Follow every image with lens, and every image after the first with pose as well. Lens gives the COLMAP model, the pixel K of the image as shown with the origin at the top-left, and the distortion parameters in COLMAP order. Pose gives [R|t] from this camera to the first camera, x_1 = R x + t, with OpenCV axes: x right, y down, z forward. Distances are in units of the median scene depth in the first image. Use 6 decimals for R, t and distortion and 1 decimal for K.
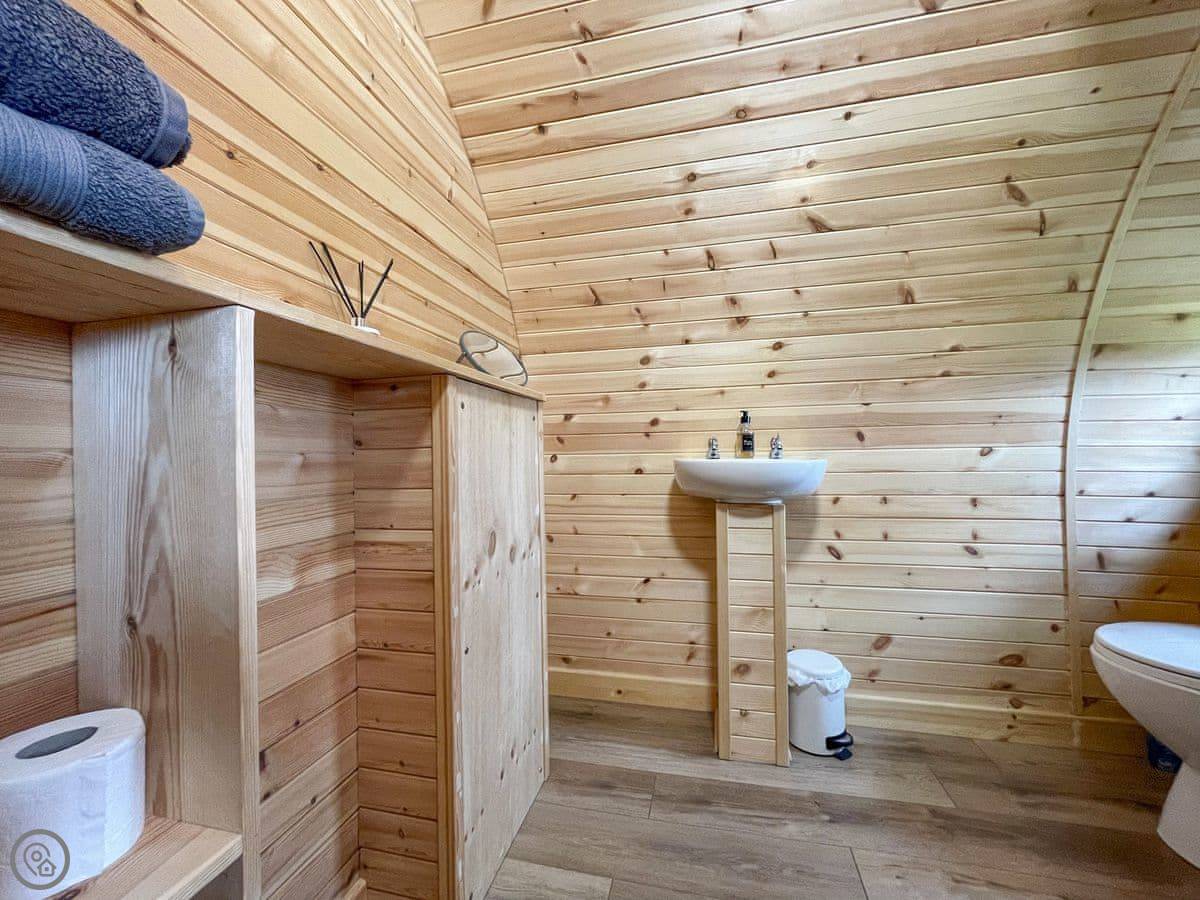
lens RADIAL K [[484.3, 0, 602.2], [0, 484.3, 451.7], [0, 0, 1]] dist [0.000844, 0.000048]
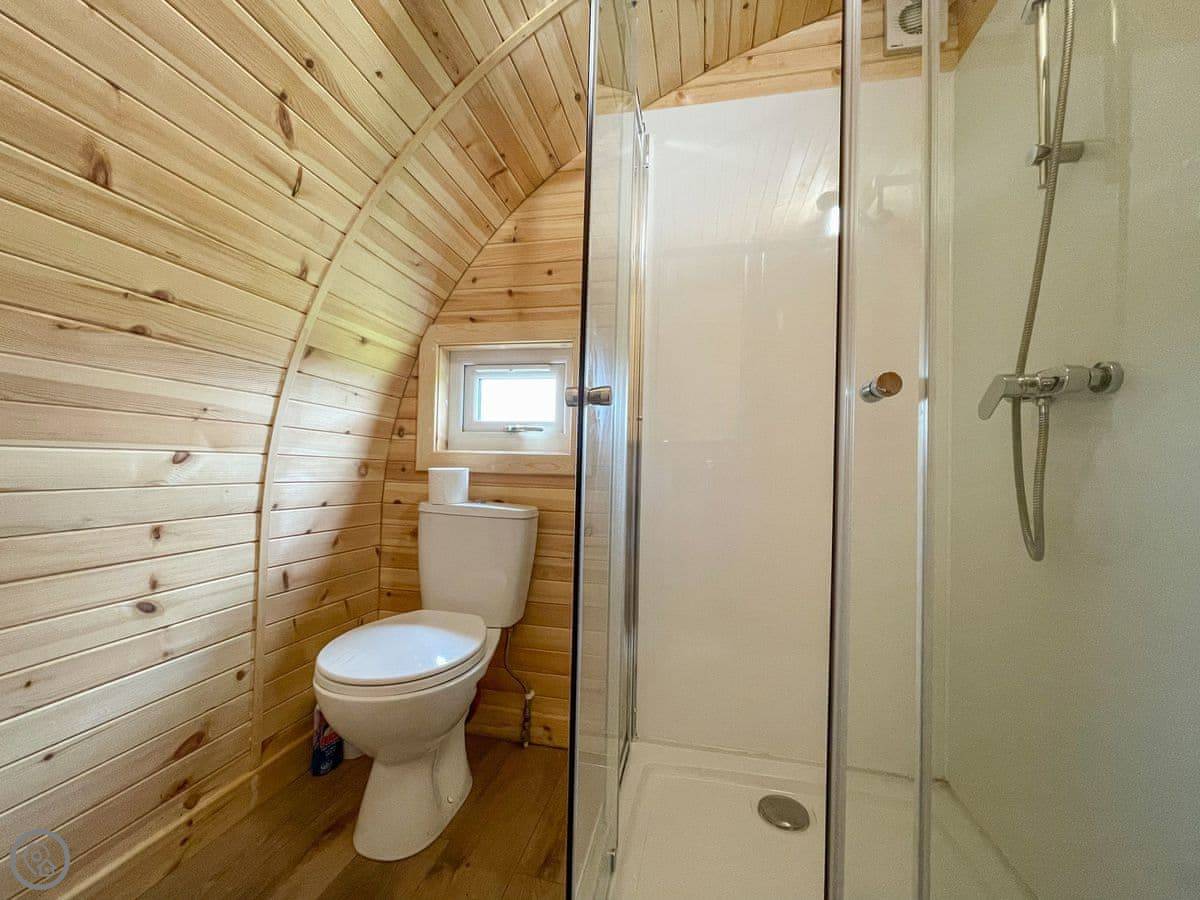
lens RADIAL K [[484.3, 0, 600.4], [0, 484.3, 449.3], [0, 0, 1]] dist [0.000844, 0.000048]
pose [[-0.026377, 0.044213, 0.998674, 0.083884], [-0.032437, 0.998458, -0.045060, -0.000295], [-0.999126, -0.033582, -0.024902, 0.430061]]
